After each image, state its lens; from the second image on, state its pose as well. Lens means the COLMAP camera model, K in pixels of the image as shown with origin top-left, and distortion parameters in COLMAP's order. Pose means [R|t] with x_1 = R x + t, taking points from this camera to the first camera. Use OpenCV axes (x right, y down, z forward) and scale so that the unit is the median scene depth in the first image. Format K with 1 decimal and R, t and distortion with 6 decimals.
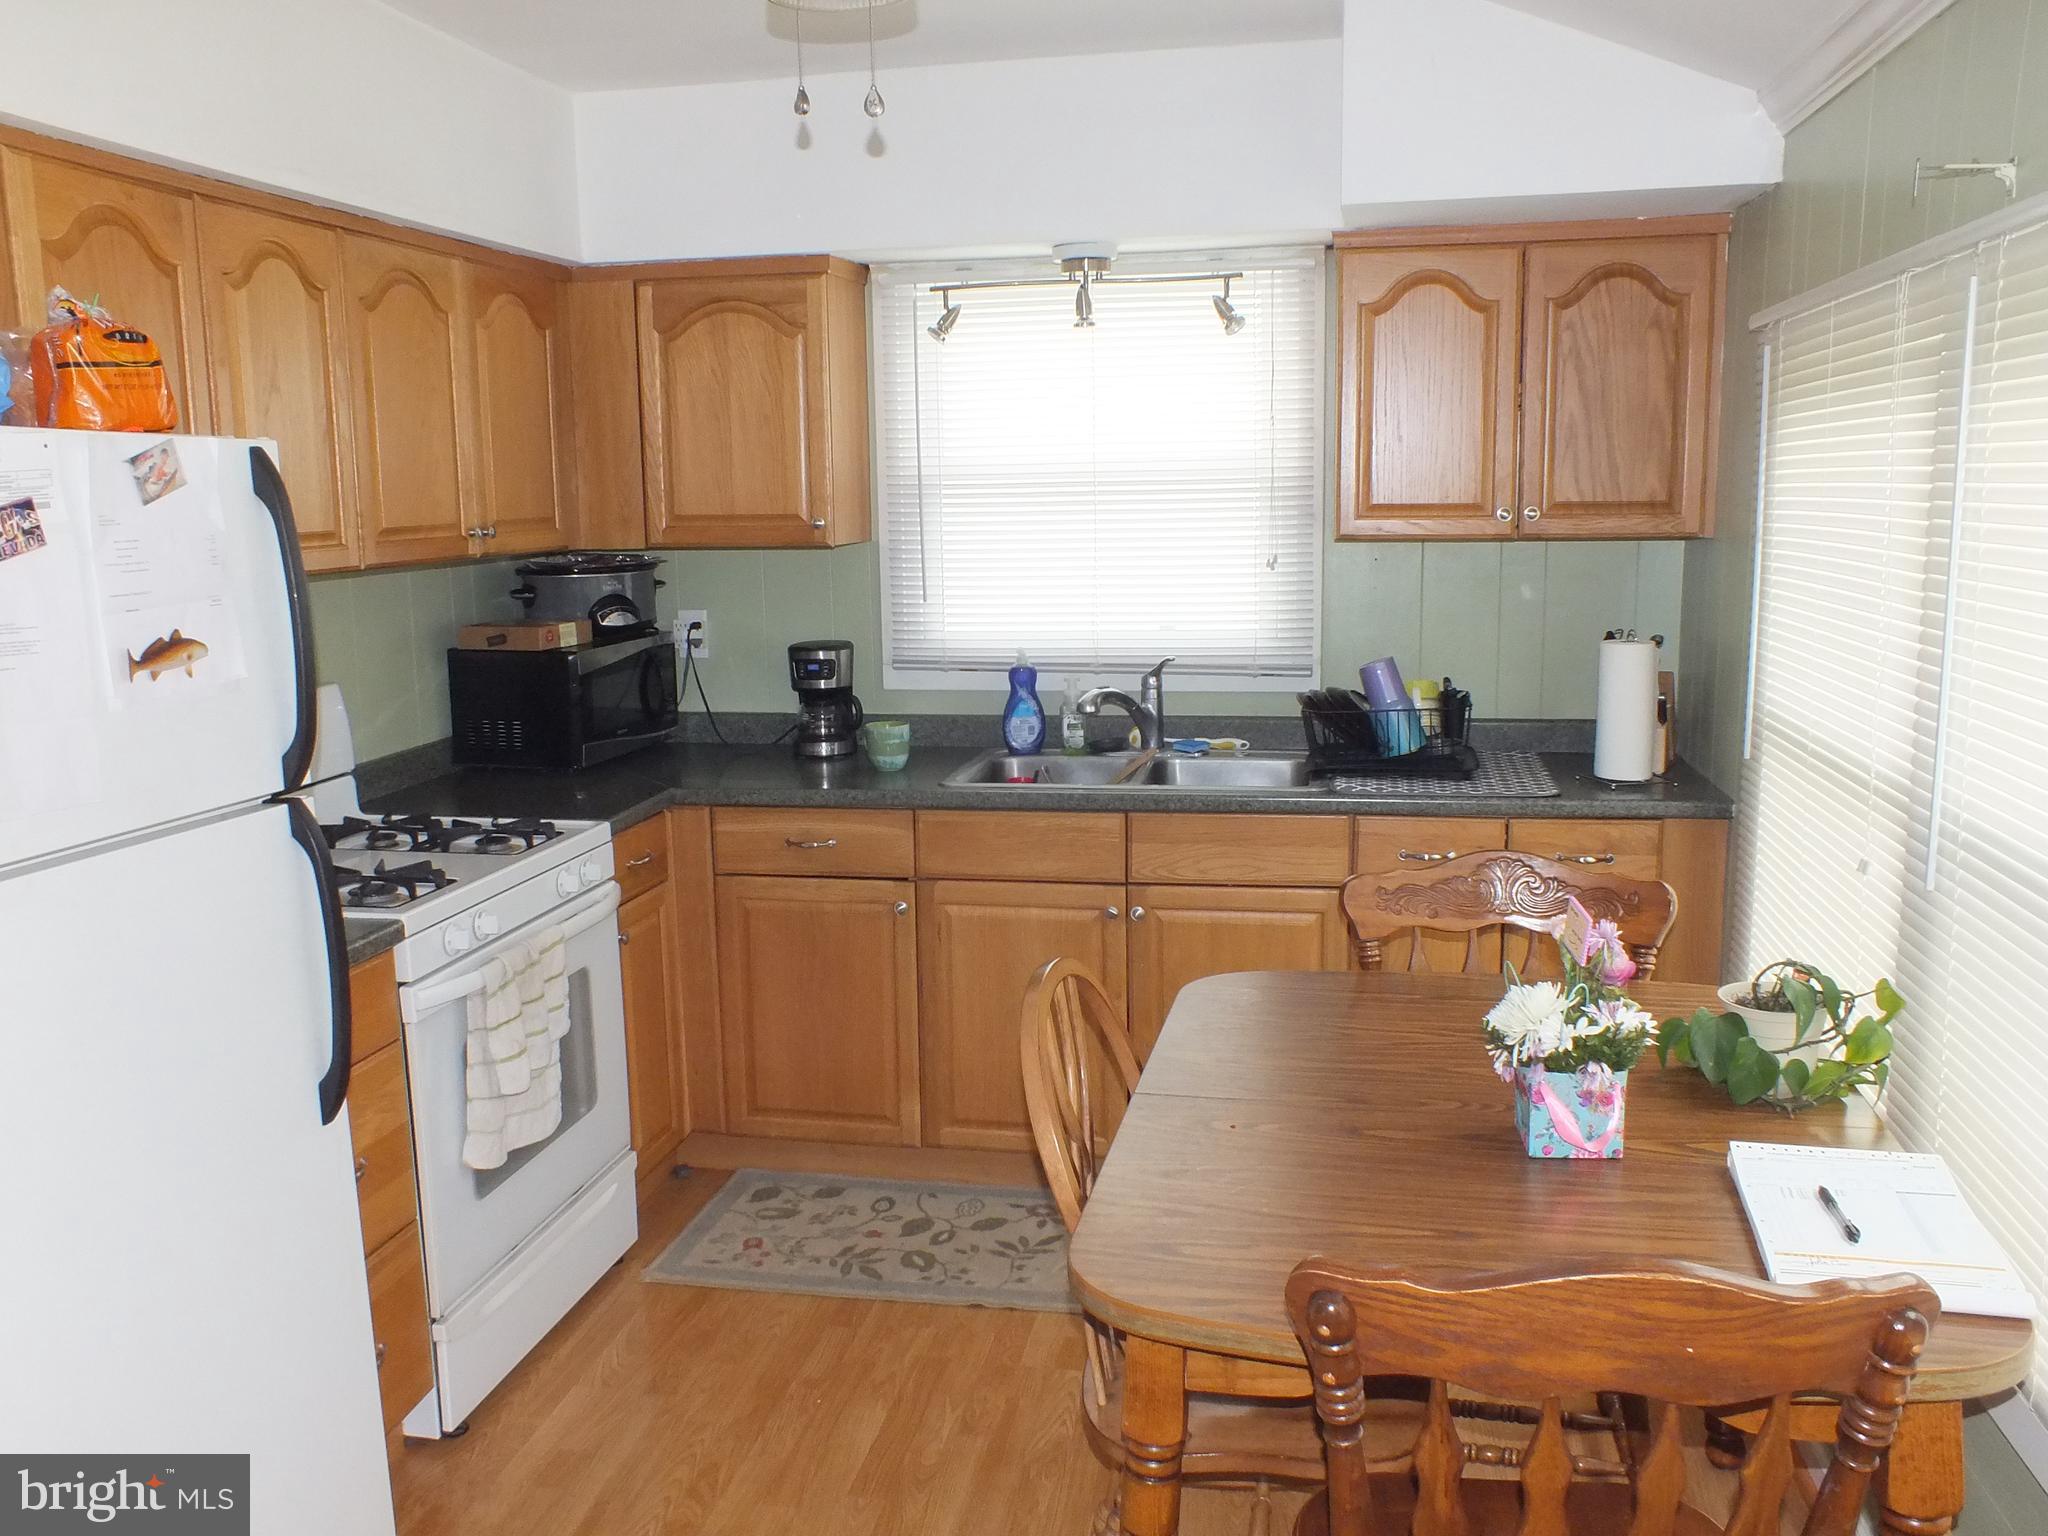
lens RADIAL K [[1680.0, 0, 1009.4], [0, 1680.0, 753.5], [0, 0, 1]] dist [-0.063551, -0.000735]
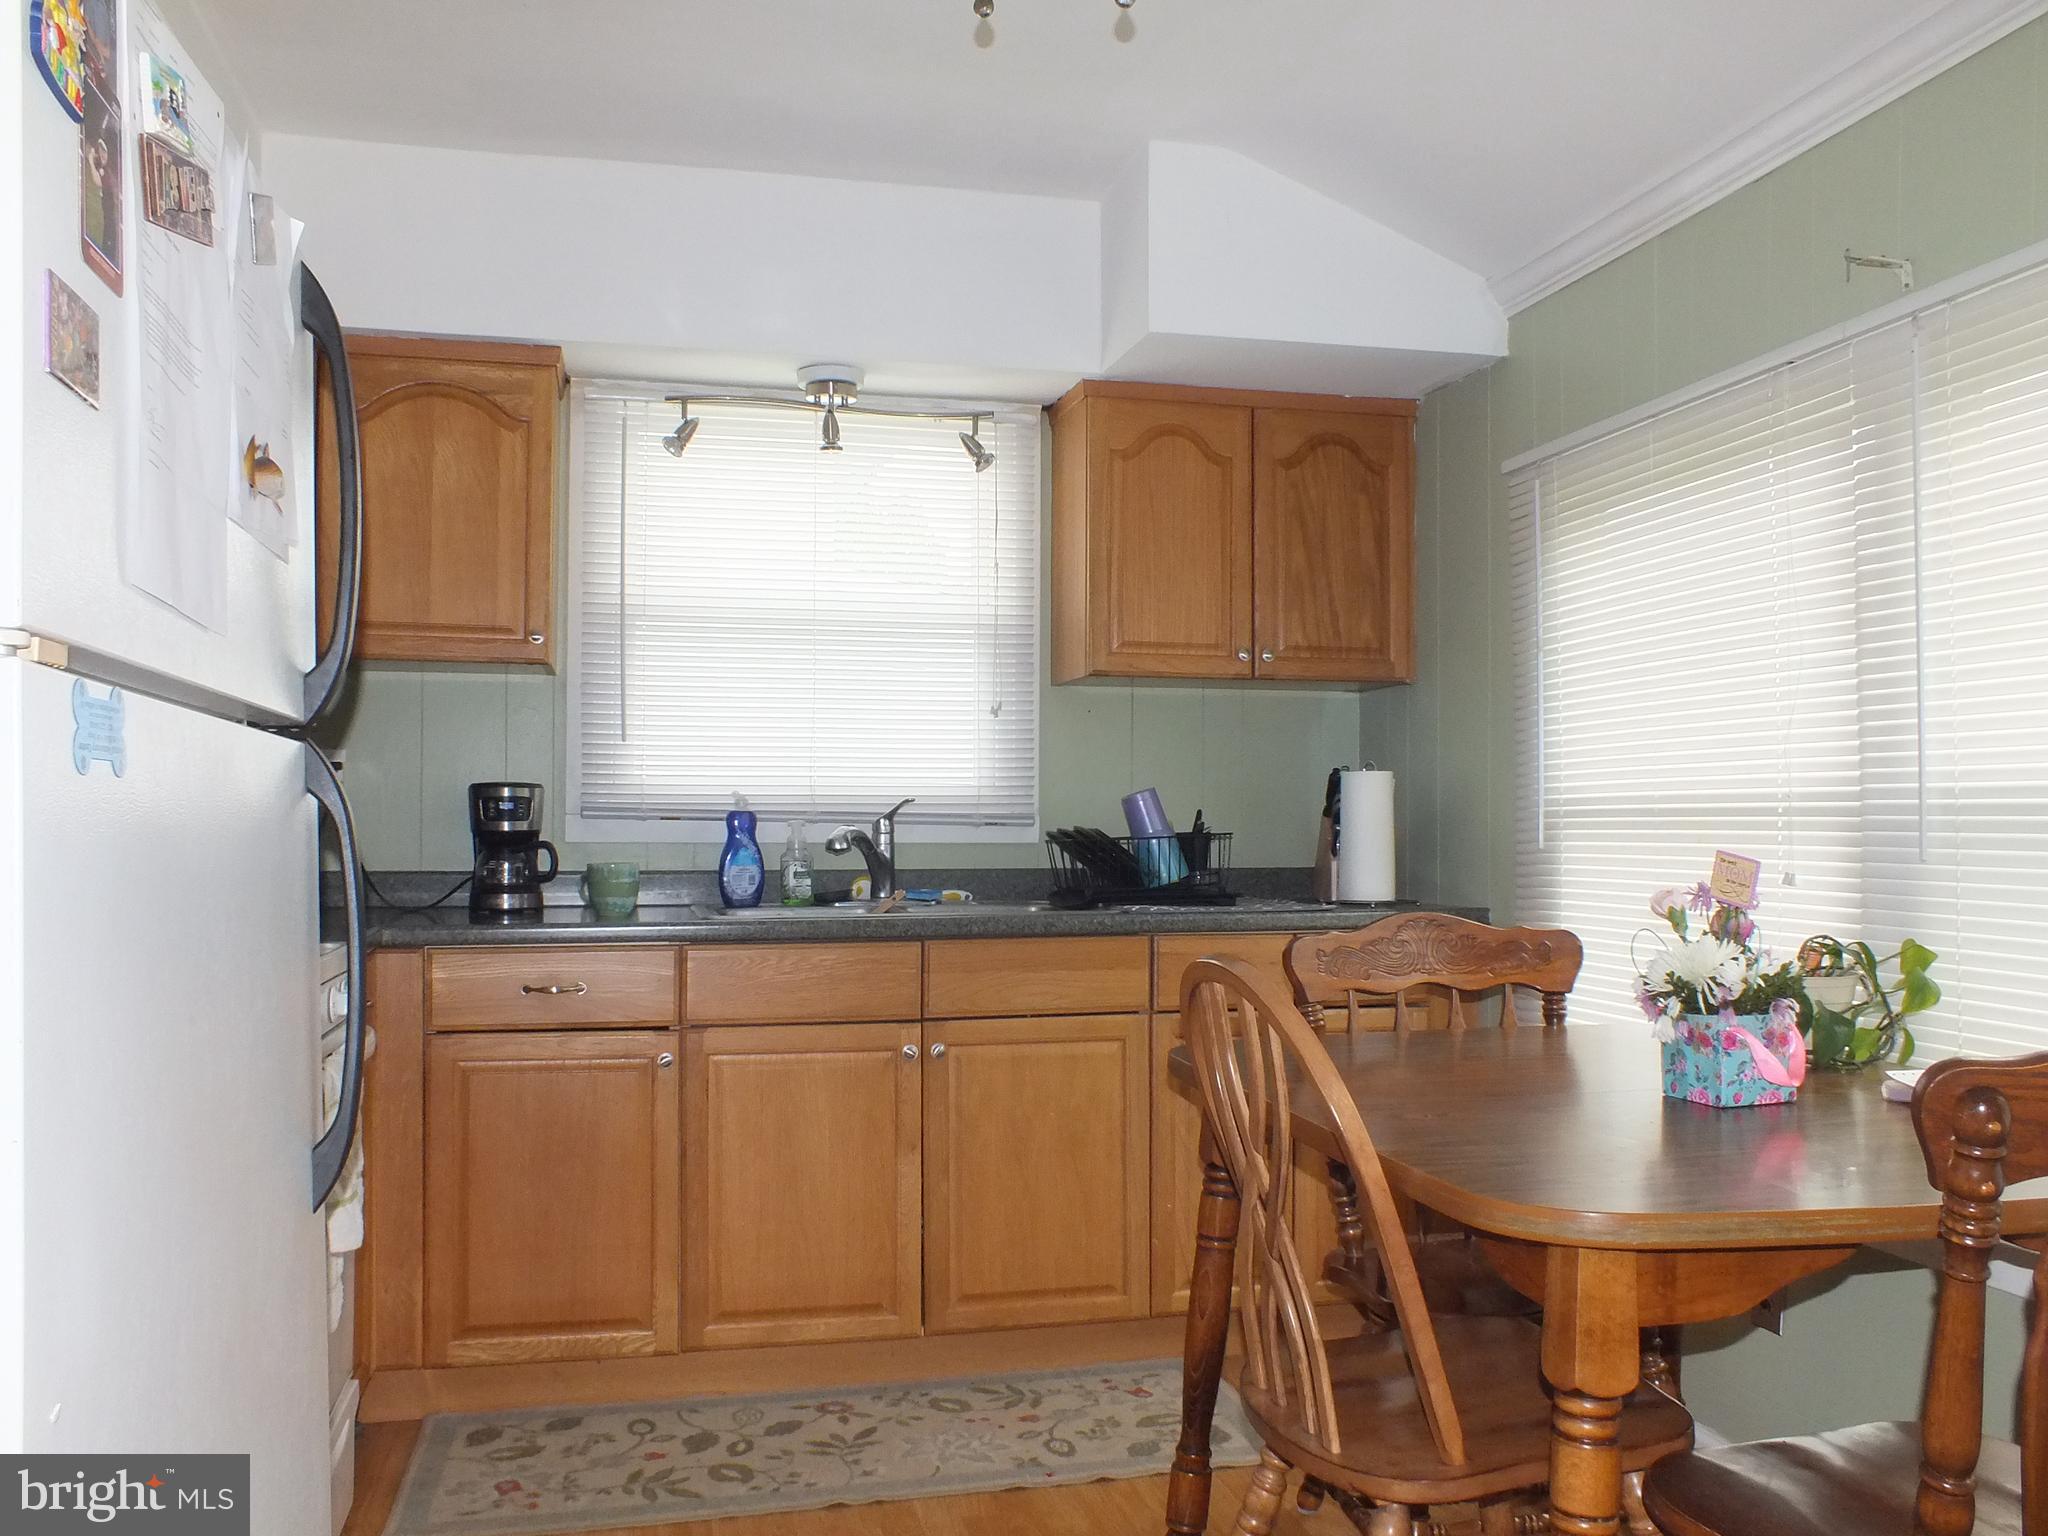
lens RADIAL K [[1671.8, 0, 1024.0], [0, 1671.8, 768.0], [0, 0, 1]] dist [-0.044390, 0.010249]
pose [[0.907628, 0.033113, 0.418467, -0.265971], [0.046900, 0.982643, -0.179478, 0.108620], [-0.417147, 0.182525, 0.890322, 0.134973]]
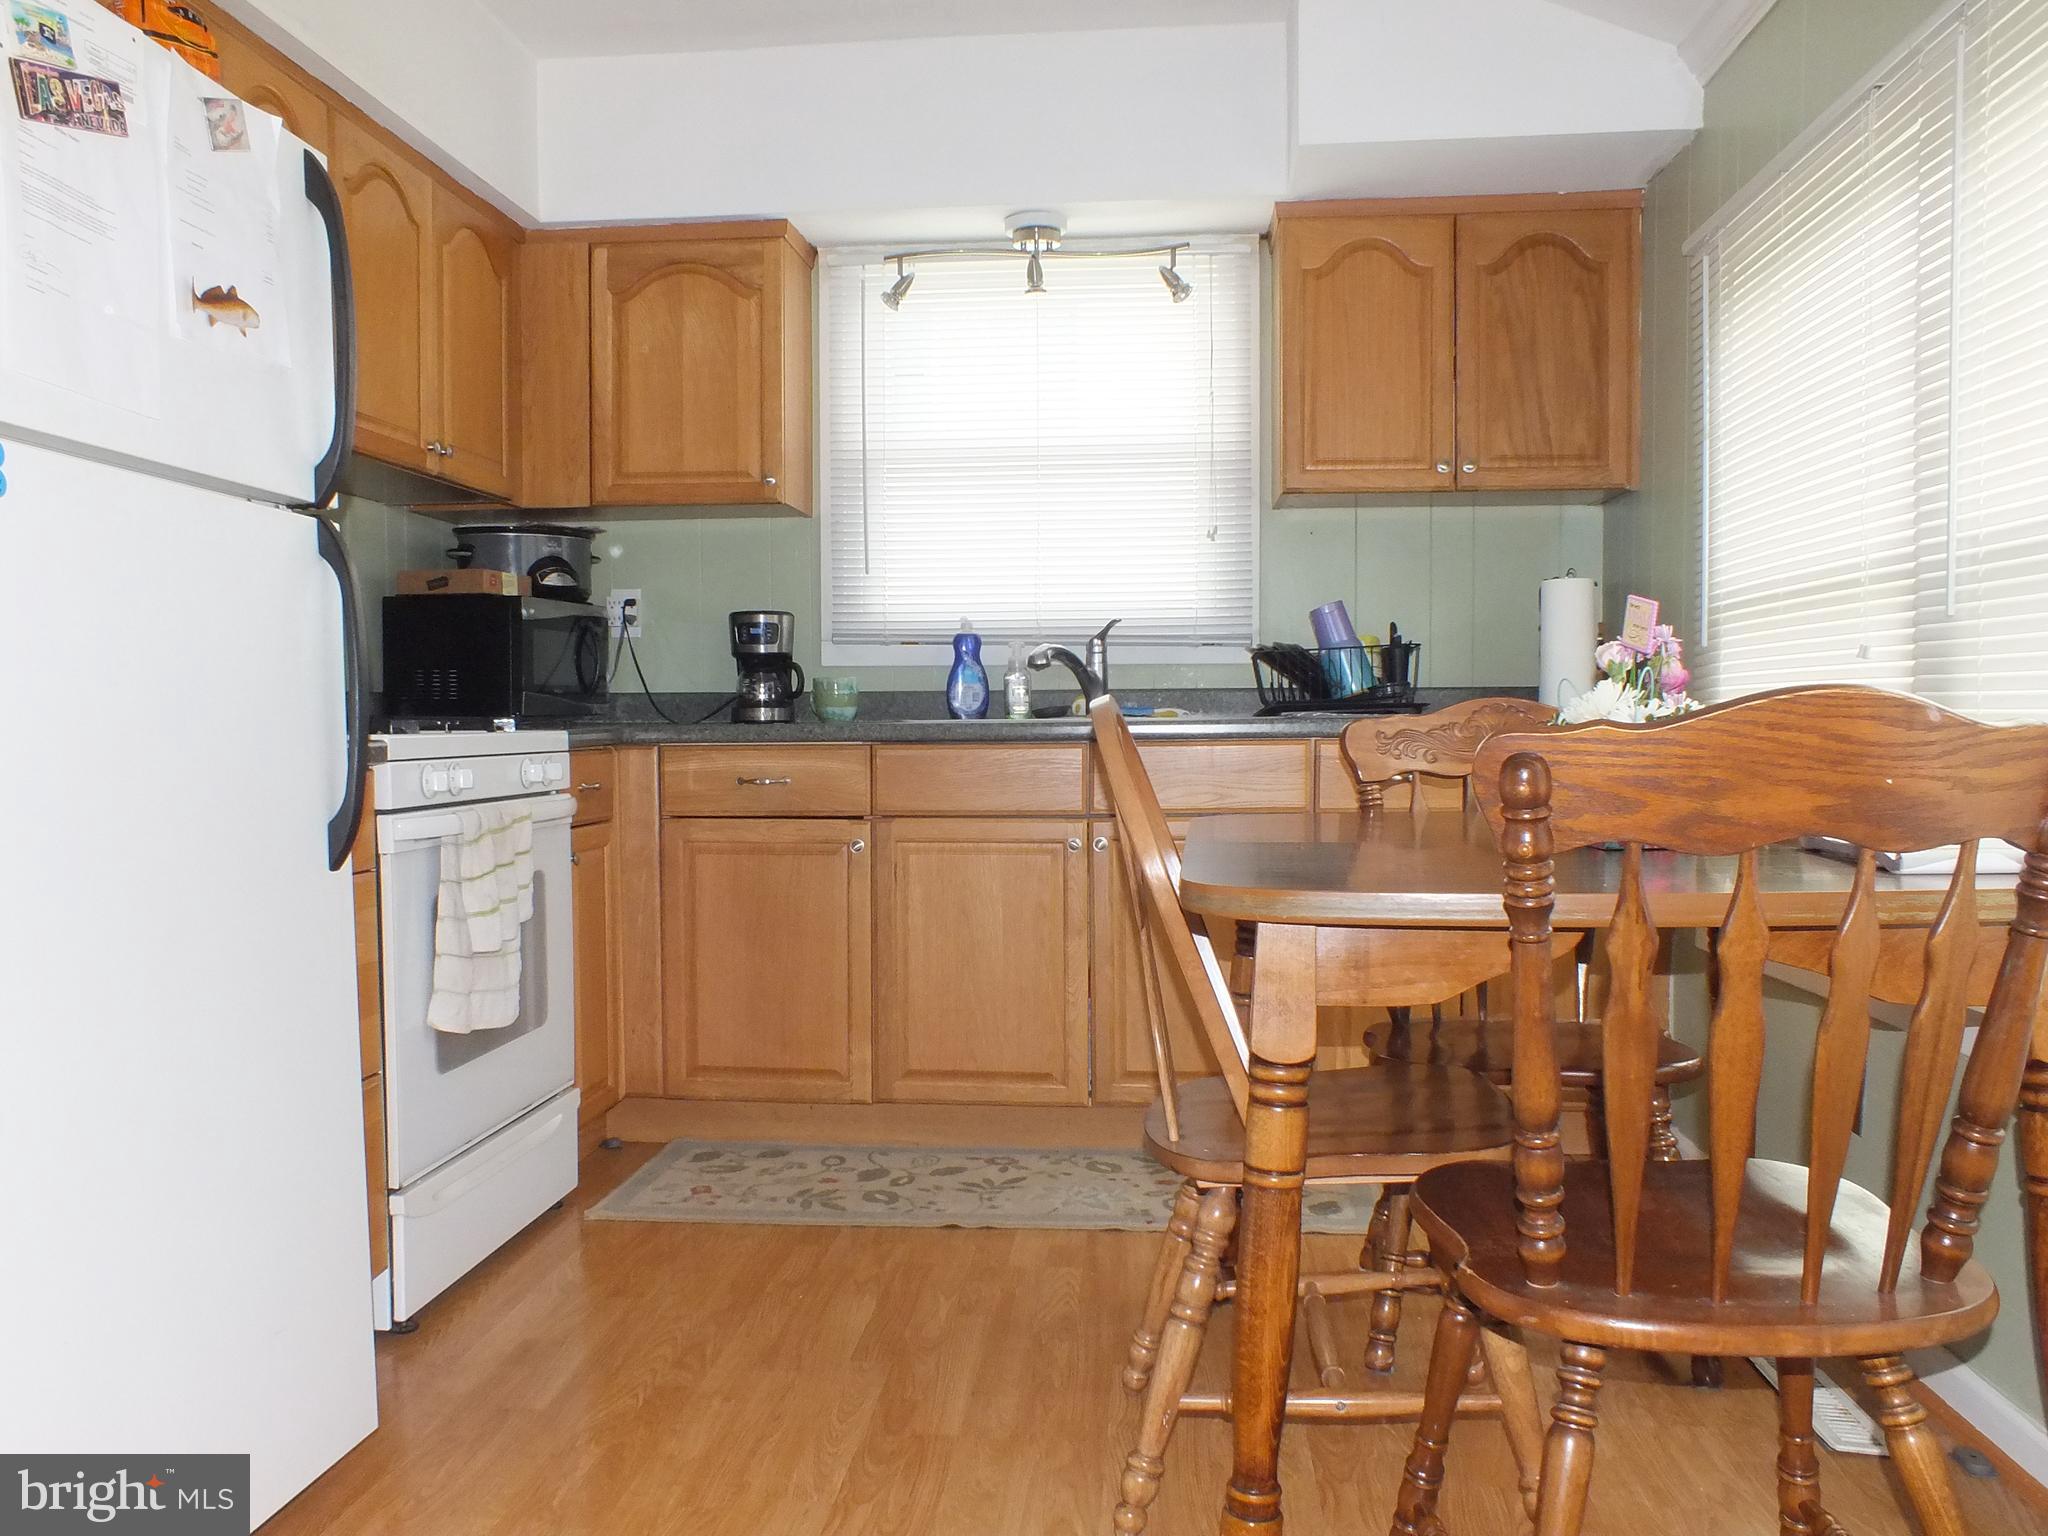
lens RADIAL K [[1679.2, 0, 998.4], [0, 1679.2, 757.7], [0, 0, 1]] dist [-0.055579, 0.017748]
pose [[0.995060, 0.010942, 0.098669, -0.081016], [0.001979, 0.991524, -0.129912, 0.171561], [-0.099254, 0.129465, 0.986604, 0.021508]]
